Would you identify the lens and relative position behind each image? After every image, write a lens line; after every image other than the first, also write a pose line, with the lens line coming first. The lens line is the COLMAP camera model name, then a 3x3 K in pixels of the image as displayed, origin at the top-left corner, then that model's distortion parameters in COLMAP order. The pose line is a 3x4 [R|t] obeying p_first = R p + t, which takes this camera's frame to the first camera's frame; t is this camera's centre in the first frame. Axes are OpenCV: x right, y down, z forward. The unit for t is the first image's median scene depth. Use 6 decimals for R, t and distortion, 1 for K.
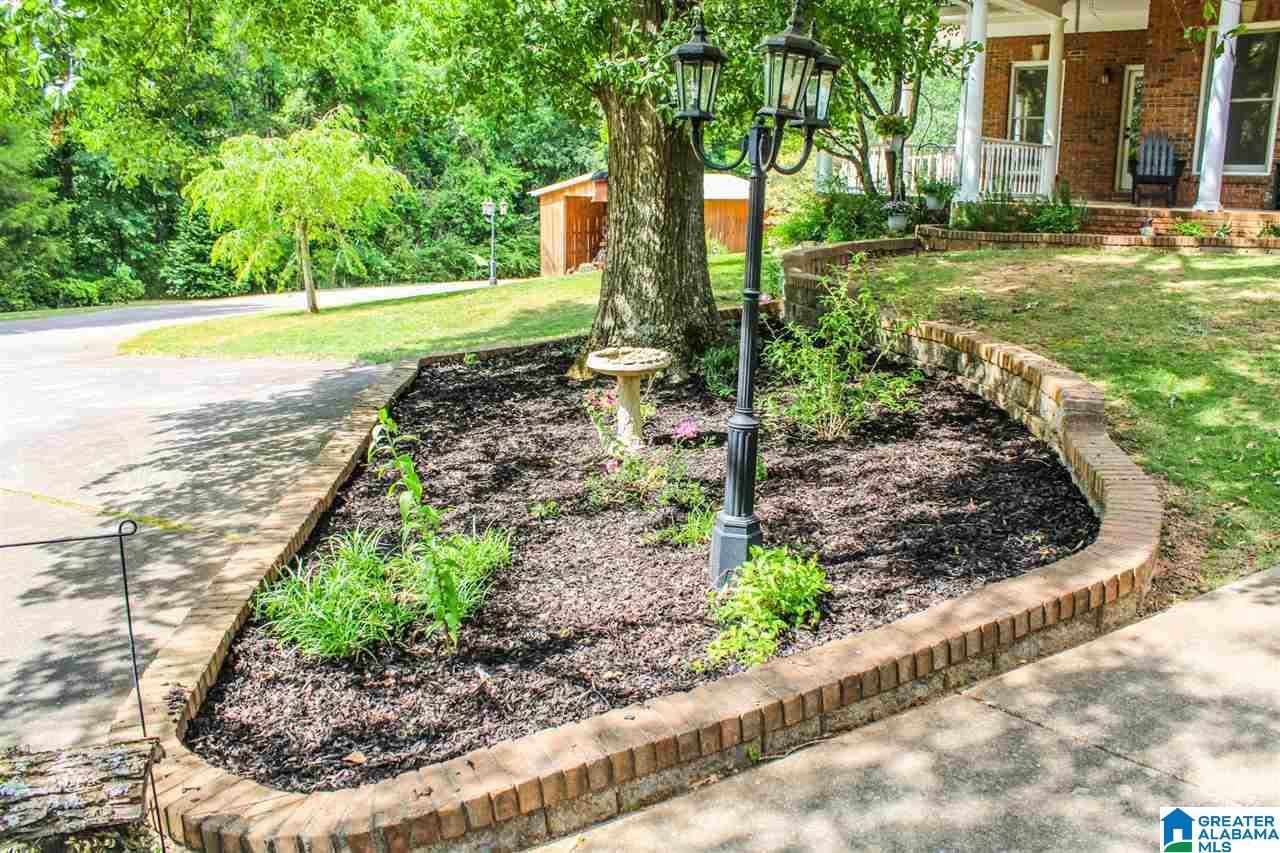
lens RADIAL K [[1101.6, 0, 637.6], [0, 1101.6, 425.1], [0, 0, 1]] dist [-0.129616, 0.104715]
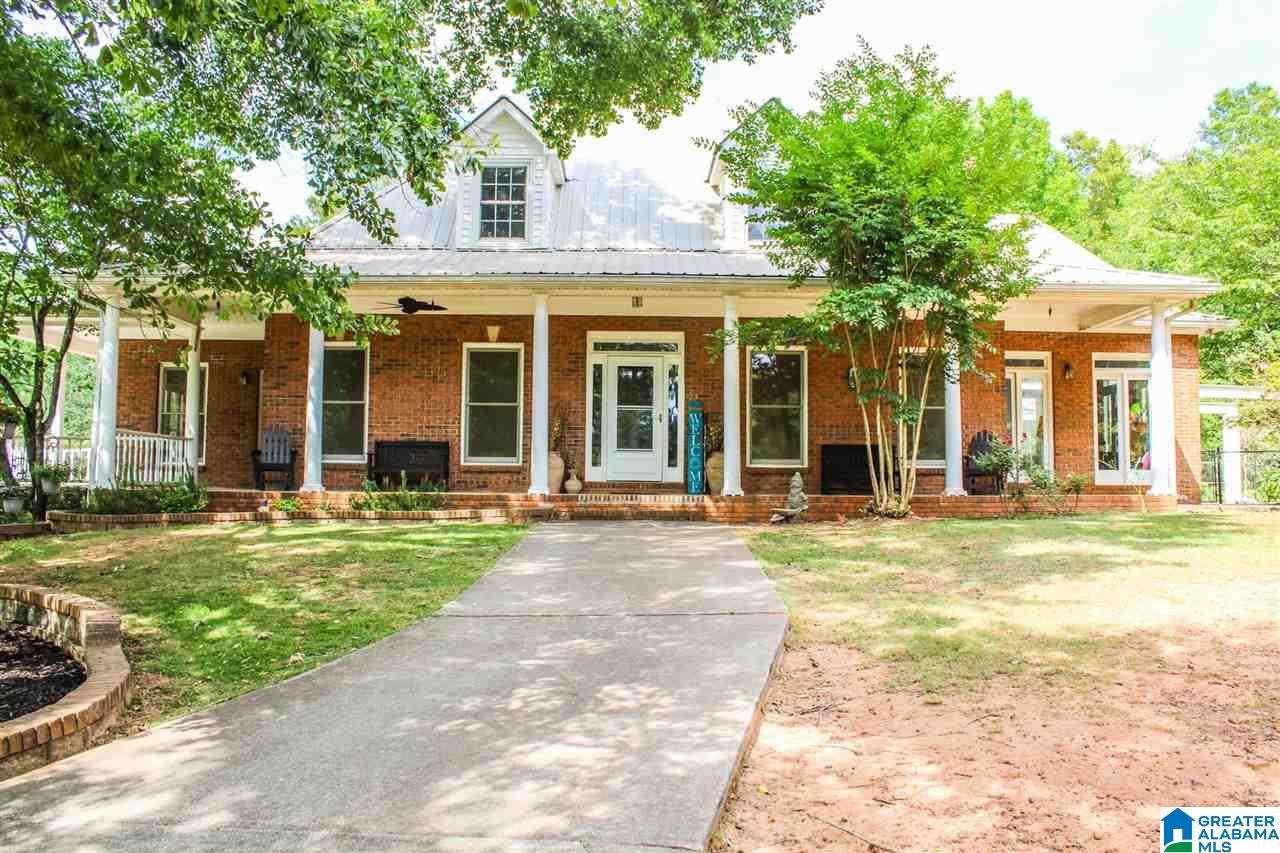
lens RADIAL K [[1101.6, 0, 640.9], [0, 1101.6, 435.3], [0, 0, 1]] dist [-0.129616, 0.104715]
pose [[0.758175, 0.027595, 0.651467, 0.024492], [0.141172, 0.968460, -0.205317, 0.041508], [-0.636585, 0.247635, 0.730367, -0.142141]]
